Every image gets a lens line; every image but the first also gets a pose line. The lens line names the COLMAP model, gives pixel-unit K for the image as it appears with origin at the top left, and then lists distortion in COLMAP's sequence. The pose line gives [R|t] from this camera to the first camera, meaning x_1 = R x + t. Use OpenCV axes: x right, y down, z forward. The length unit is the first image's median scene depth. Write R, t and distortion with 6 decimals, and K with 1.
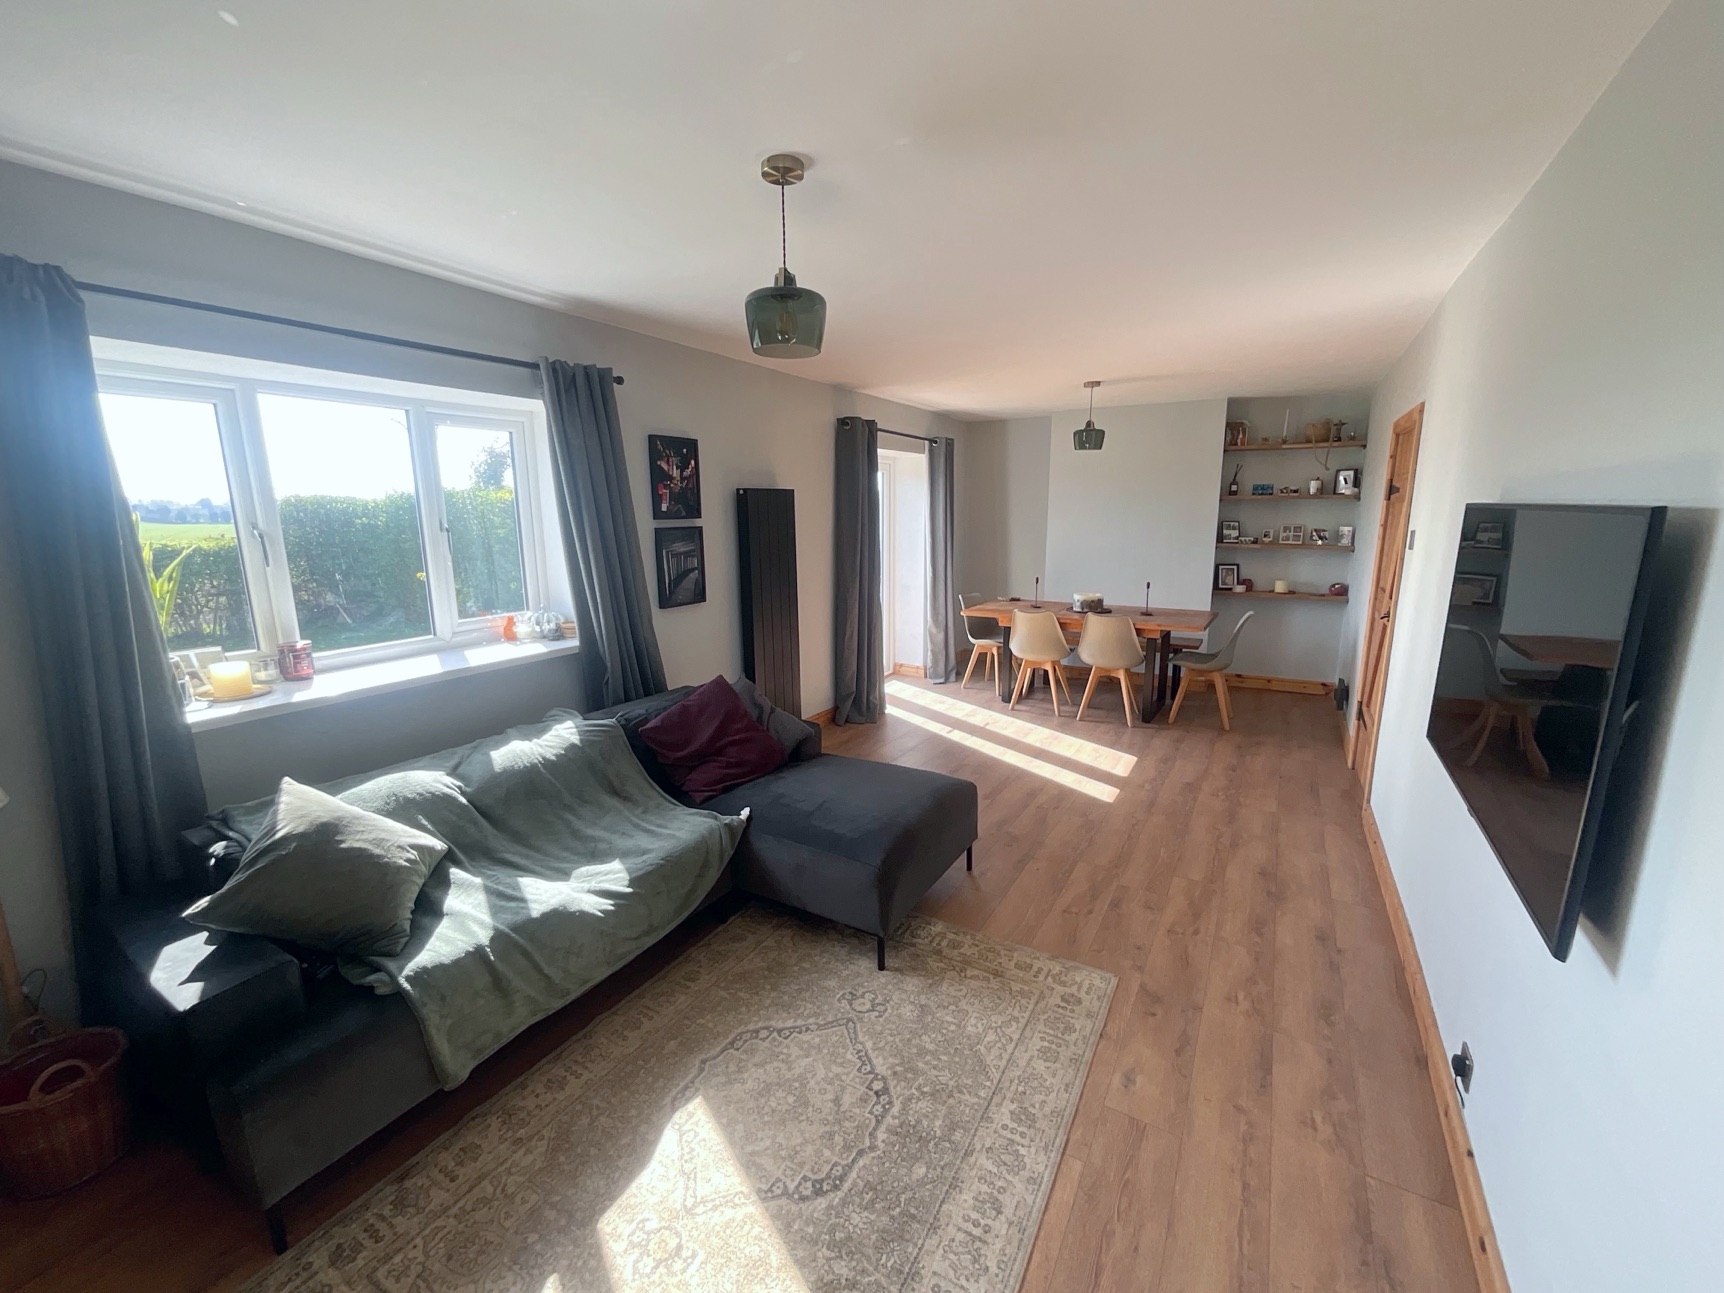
lens RADIAL K [[703.4, 0, 861.9], [0, 703.4, 644.2], [0, 0, 1]] dist [-0.000790, 0.000191]
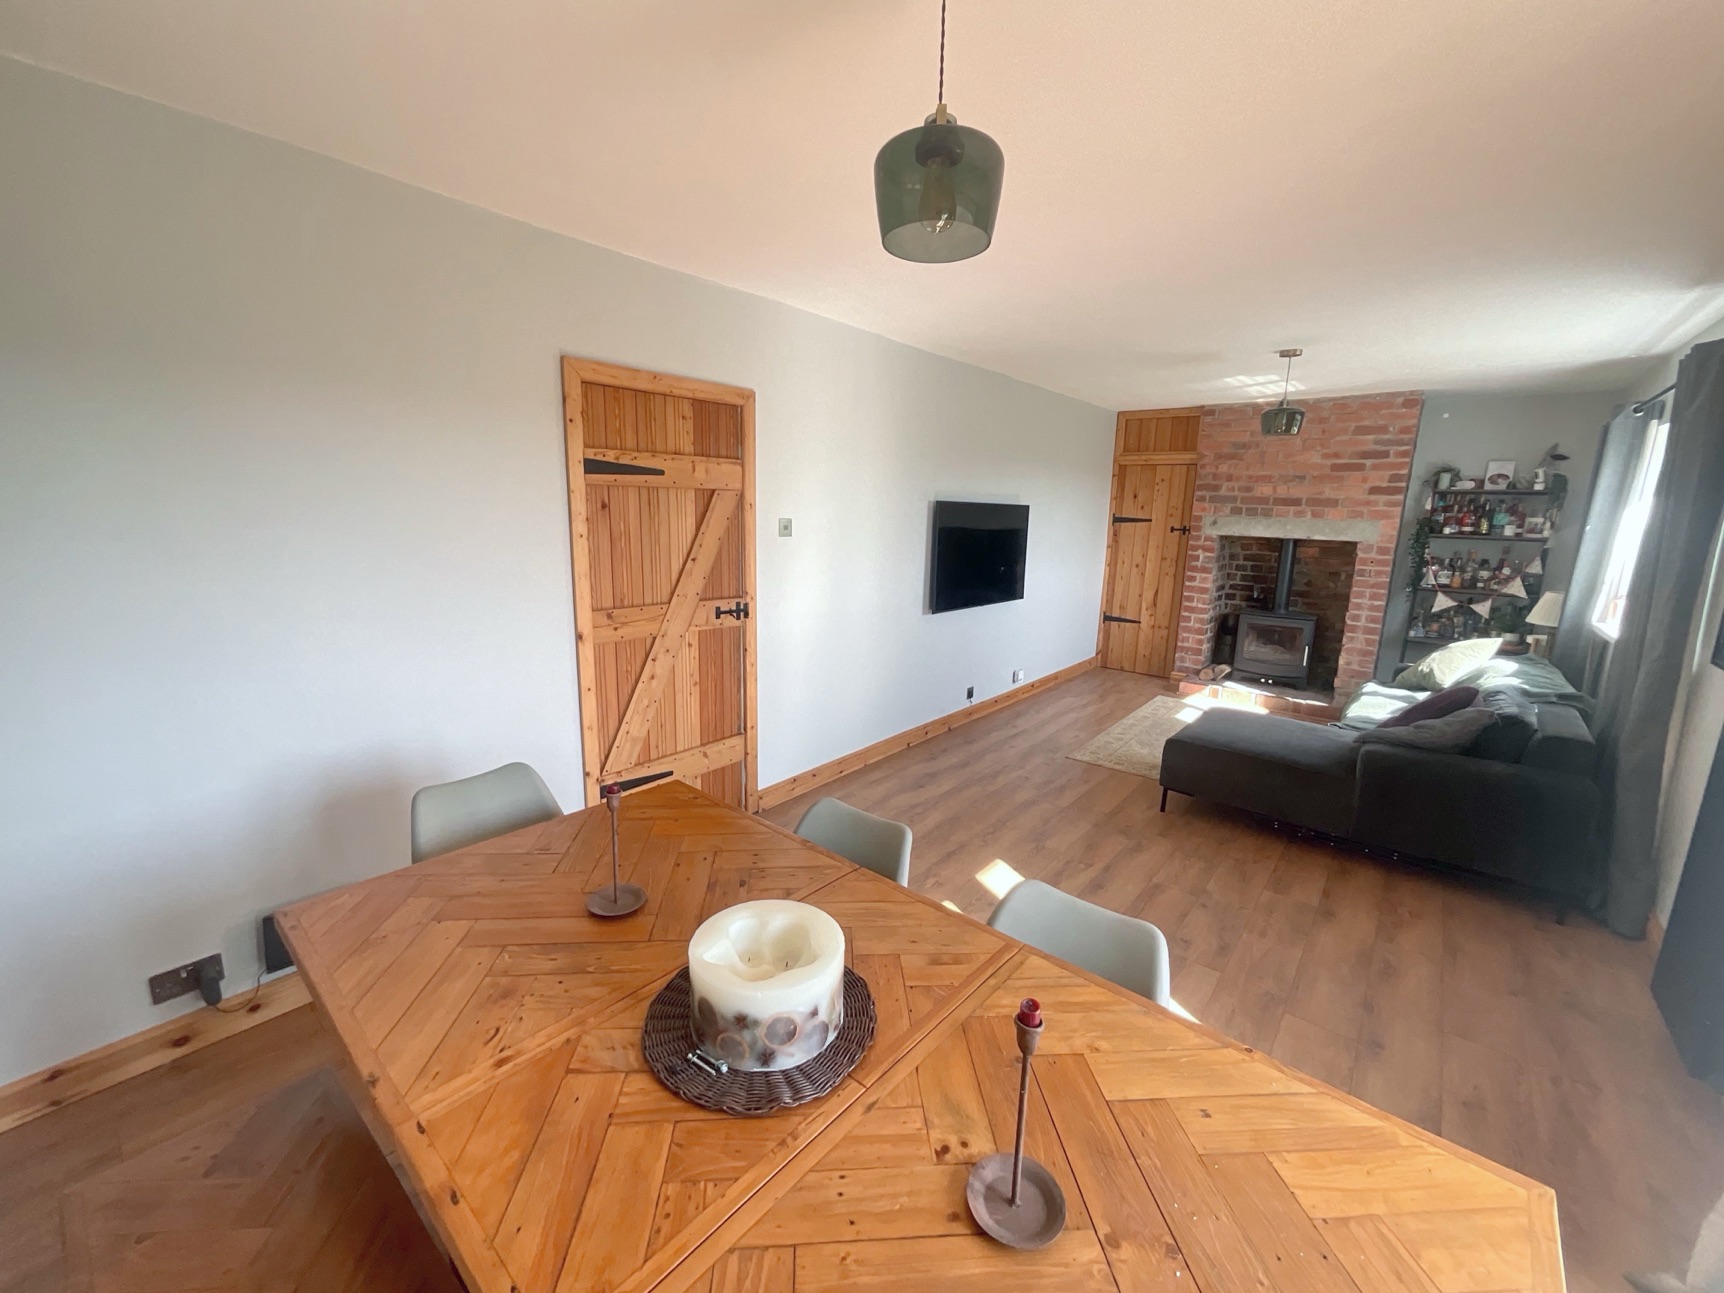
lens RADIAL K [[697.3, 0, 861.5], [0, 697.3, 645.1], [0, 0, 1]] dist [0.000552, 0.000448]
pose [[-0.988253, -0.045048, 0.146035, 0.585669], [0.013132, 0.927003, 0.374824, -0.455418], [-0.152259, 0.372339, -0.915522, 2.425196]]
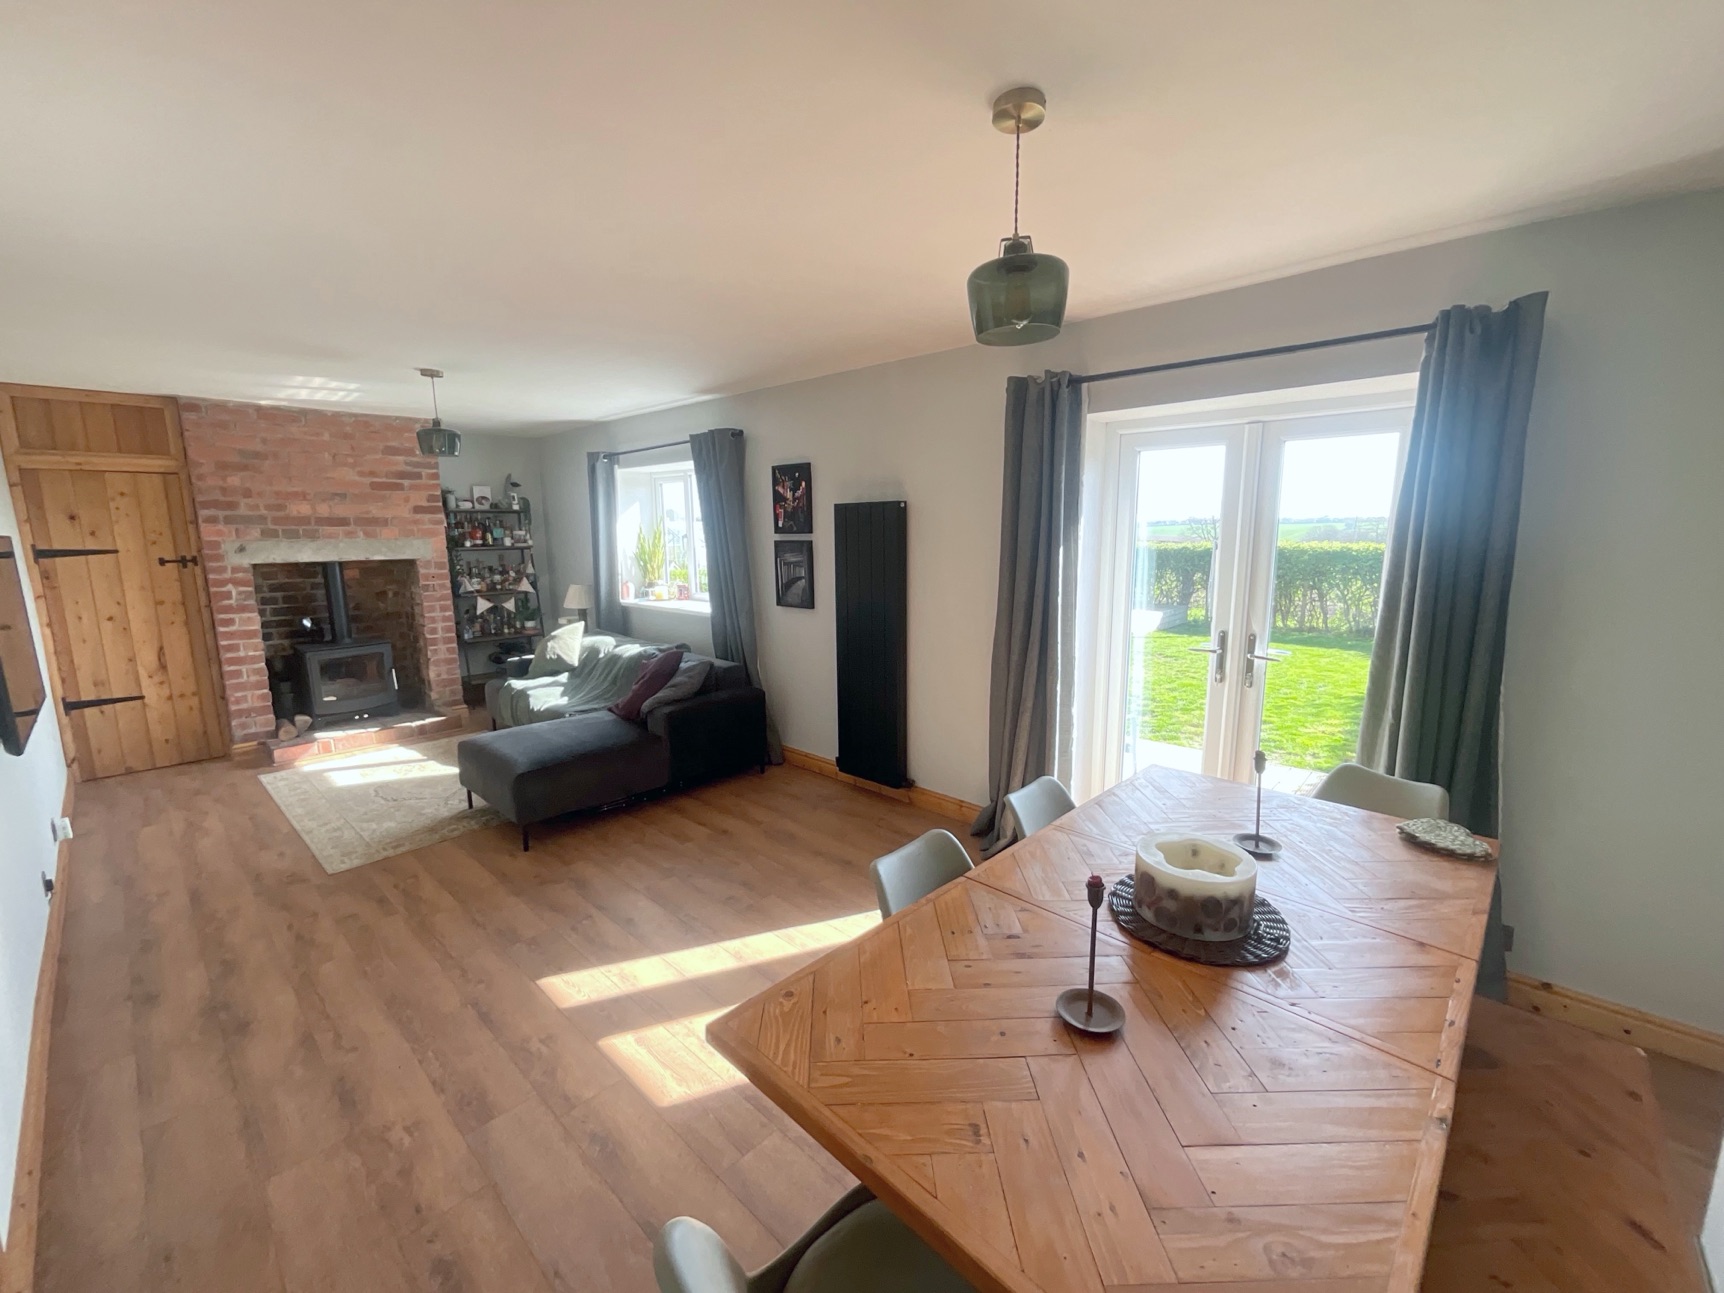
lens RADIAL K [[694.1, 0, 856.0], [0, 694.1, 645.1], [0, 0, 1]] dist [0.016413, -0.006636]
pose [[-0.216986, 0.175103, -0.960342, 1.241860], [-0.170900, 0.961773, 0.213978, -0.380757], [0.961099, 0.210552, -0.178766, 1.935429]]
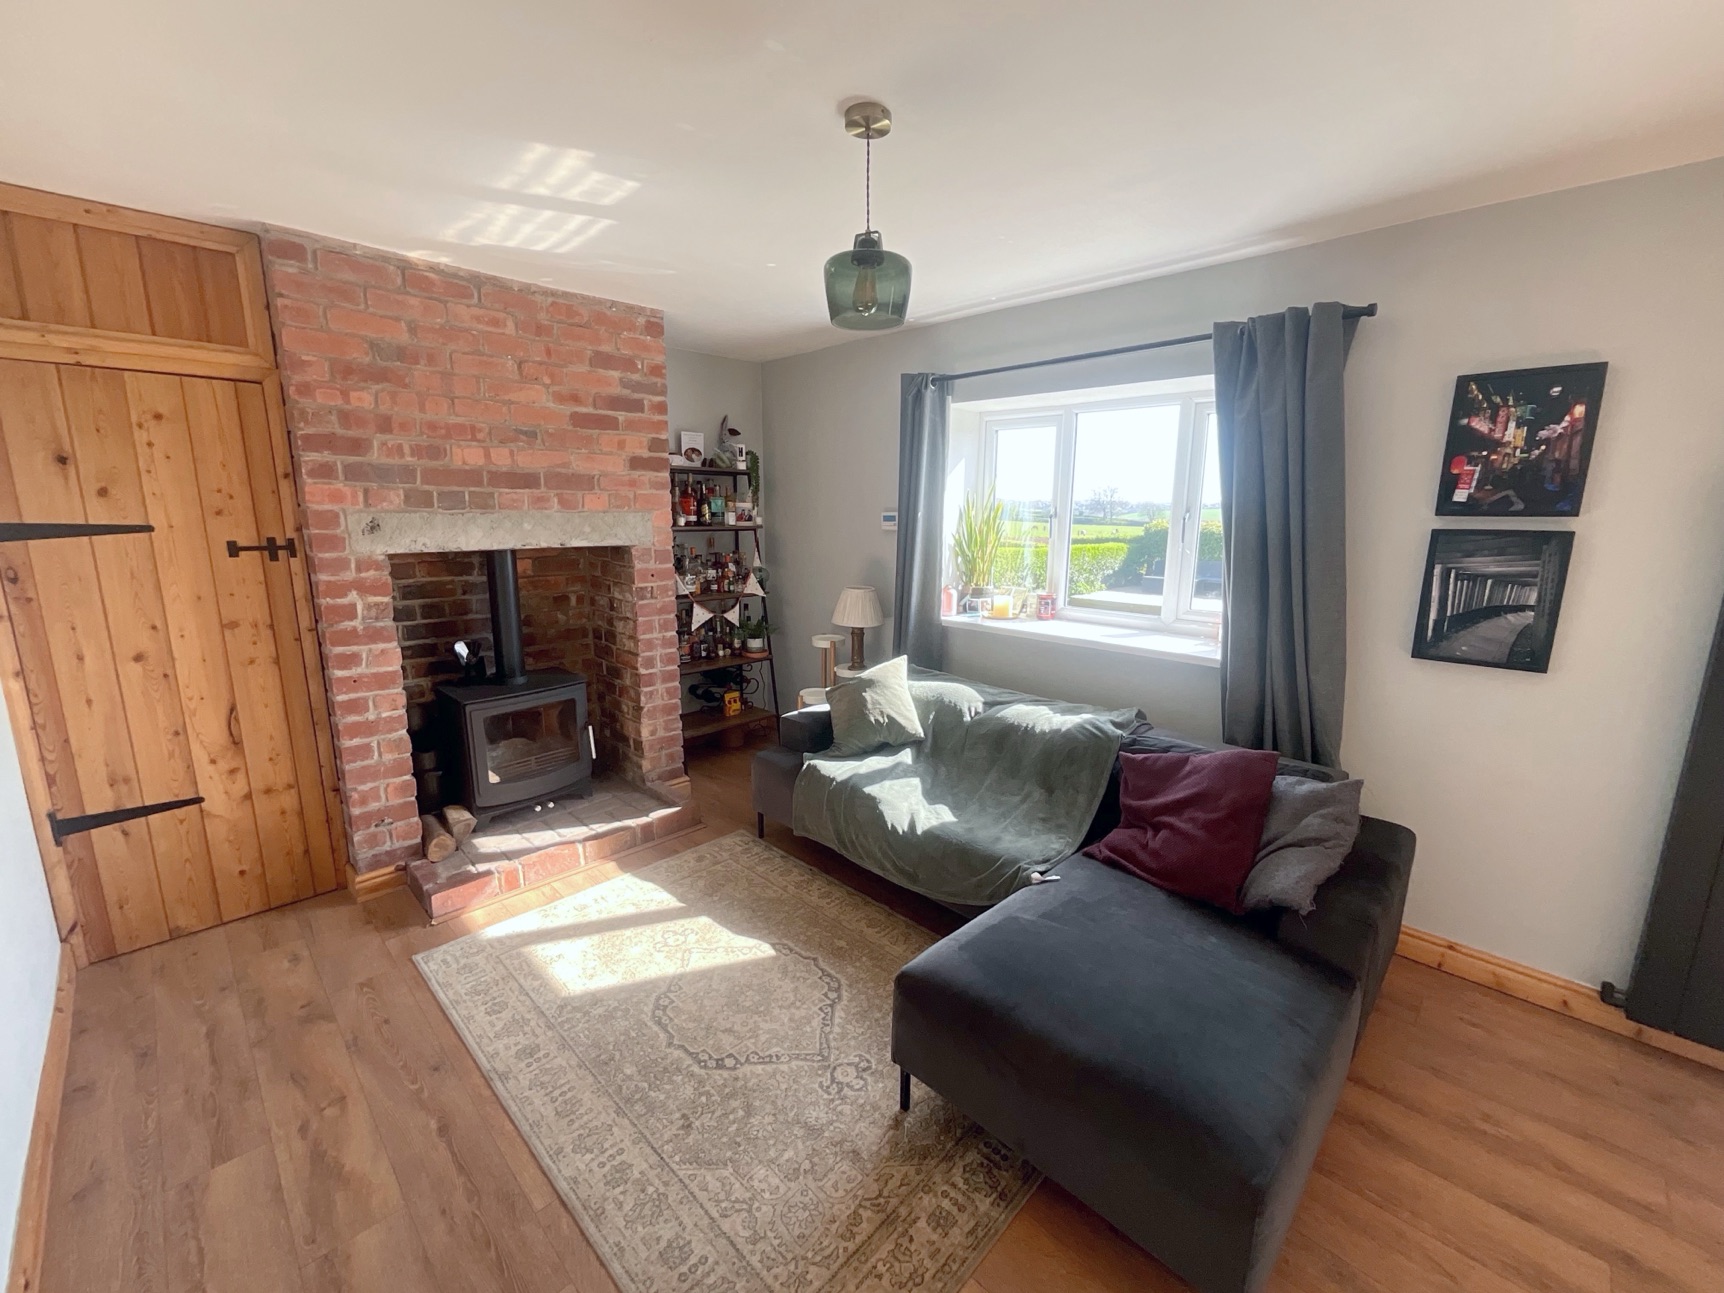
lens RADIAL K [[697.3, 0, 861.5], [0, 697.3, 645.1], [0, 0, 1]] dist [0.000552, 0.000448]
pose [[-0.239715, 0.199211, -0.950185, 0.606541], [-0.187003, 0.950919, 0.246543, -0.173158], [0.952663, 0.236787, -0.190696, 0.914153]]
